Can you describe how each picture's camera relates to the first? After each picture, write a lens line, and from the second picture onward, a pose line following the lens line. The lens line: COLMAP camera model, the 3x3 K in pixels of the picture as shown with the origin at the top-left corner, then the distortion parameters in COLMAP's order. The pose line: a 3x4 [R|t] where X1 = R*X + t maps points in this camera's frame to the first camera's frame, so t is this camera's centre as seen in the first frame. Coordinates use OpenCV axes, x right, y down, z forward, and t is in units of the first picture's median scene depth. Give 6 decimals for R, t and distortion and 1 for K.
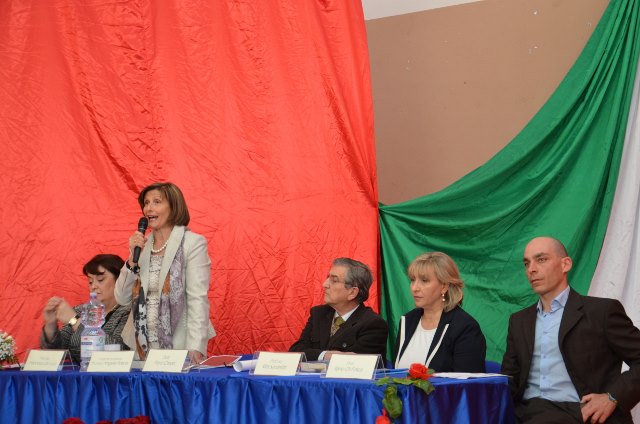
lens RADIAL K [[1379.2, 0, 320.0], [0, 1379.2, 212.0], [0, 0, 1]] dist [0.500515, 0.366257]
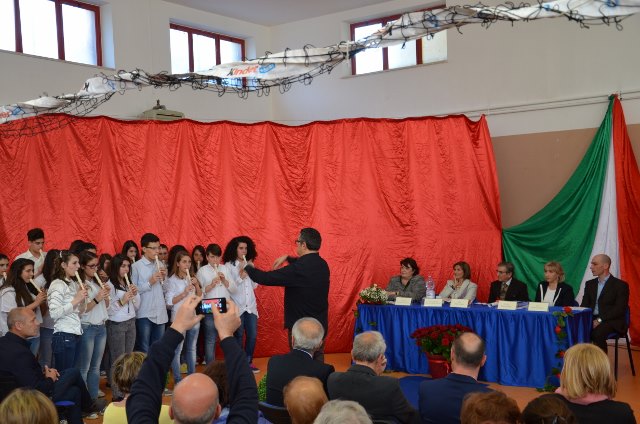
lens RADIAL K [[872.1, 0, 320.1], [0, 872.1, 225.2], [0, 0, 1]] dist [0.163347, 0.029509]
pose [[0.999654, -0.022889, 0.012970, -0.296210], [0.021933, 0.997332, 0.069626, -0.126756], [-0.014529, -0.069318, 0.997489, -0.518097]]
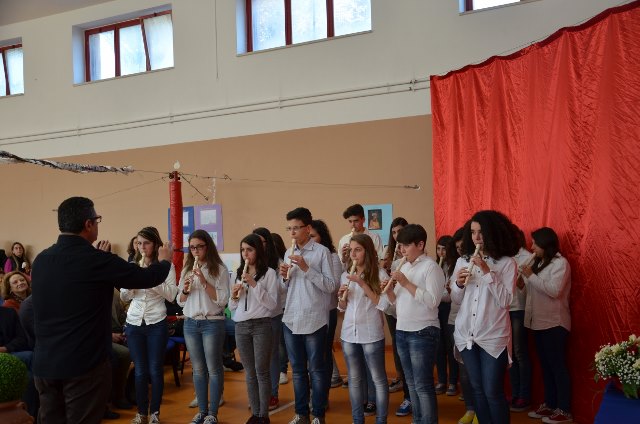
lens RADIAL K [[680.8, 0, 320.0], [0, 680.8, 212.0], [0, 0, 1]] dist [0.079189, 0.005474]
pose [[0.153552, -0.027841, -0.987748, 0.184338], [0.078416, 0.996794, -0.015906, -0.022168], [0.985024, -0.075013, 0.155242, 0.581681]]
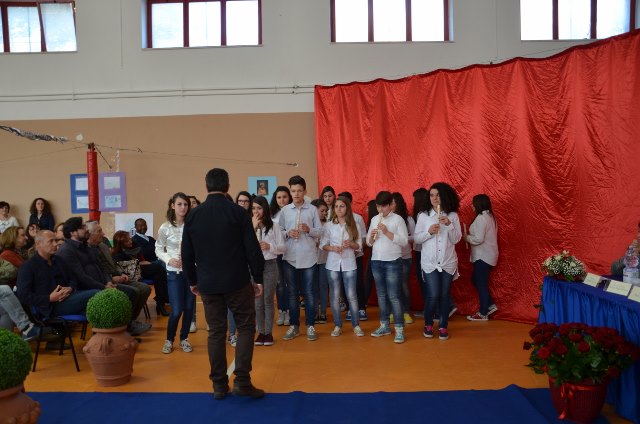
lens RADIAL K [[543.6, 0, 320.0], [0, 543.6, 212.0], [0, 0, 1]] dist [-0.047275, 0.010248]
pose [[0.584937, 0.021706, -0.810788, 0.130550], [0.054078, 0.996374, 0.065689, -0.038427], [0.809274, -0.082270, 0.581642, 0.249541]]
